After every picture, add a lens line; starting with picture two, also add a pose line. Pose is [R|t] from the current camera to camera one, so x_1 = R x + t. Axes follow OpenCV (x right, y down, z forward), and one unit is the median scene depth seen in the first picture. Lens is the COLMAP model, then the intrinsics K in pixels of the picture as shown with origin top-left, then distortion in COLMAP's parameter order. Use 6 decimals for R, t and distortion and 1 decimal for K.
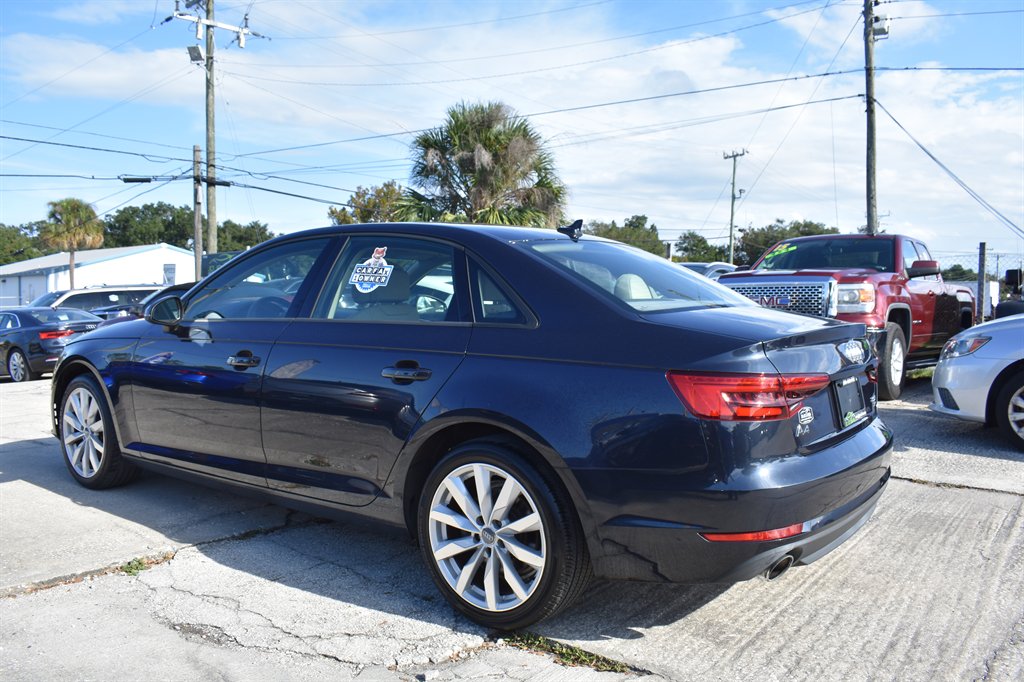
lens RADIAL K [[823.2, 0, 512.0], [0, 823.2, 341.0], [0, 0, 1]] dist [-0.094200, 0.008050]
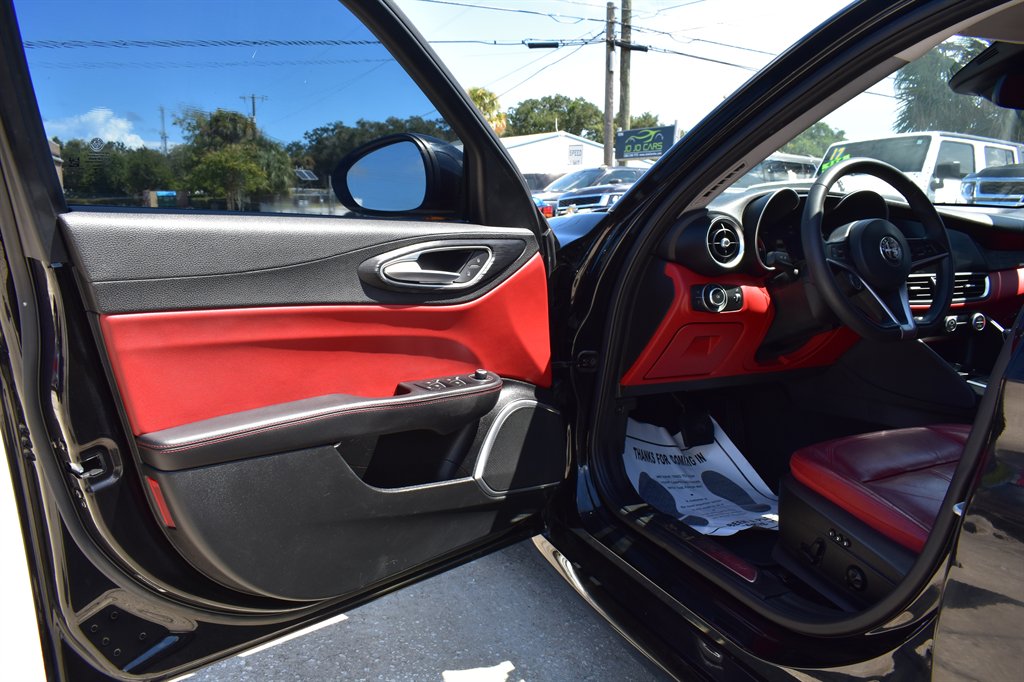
lens RADIAL K [[791.2, 0, 512.0], [0, 791.2, 341.0], [0, 0, 1]] dist [-0.094857, 0.010818]
pose [[0.895663, 0.095457, -0.434369, -0.099512], [-0.035394, 0.988895, 0.144337, -0.007353], [0.443323, -0.113903, 0.889095, 0.198757]]
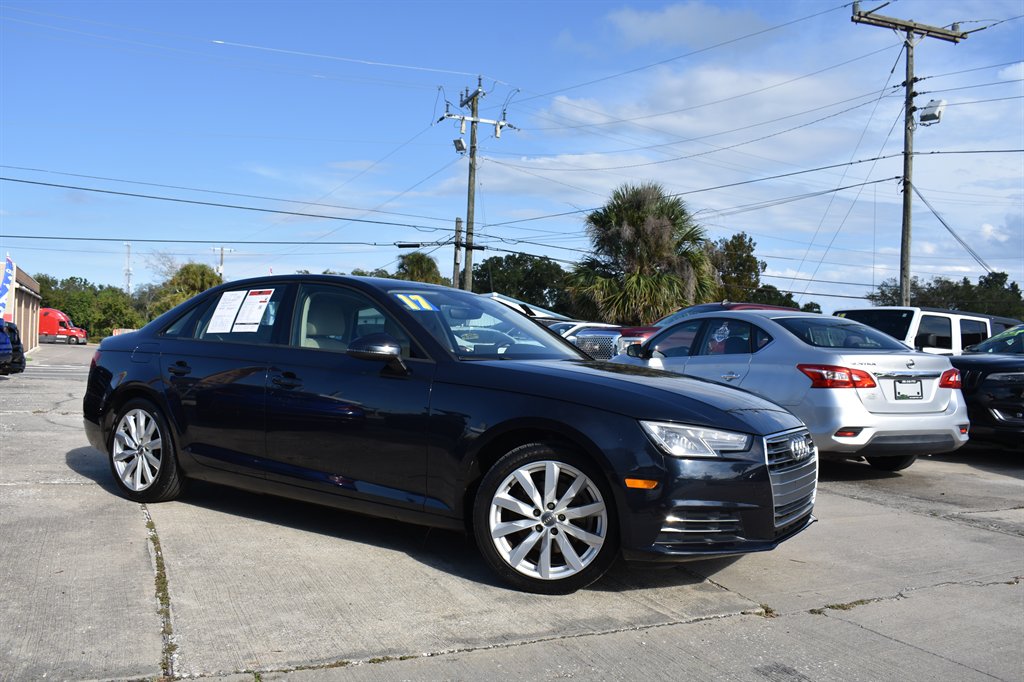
lens RADIAL K [[874.1, 0, 512.0], [0, 874.1, 341.0], [0, 0, 1]] dist [-0.091099, 0.009061]
pose [[0.900293, 0.040118, -0.433432, 0.276396], [-0.068341, 0.996422, -0.049724, 0.009306], [0.429886, 0.074387, 0.899814, -0.165205]]
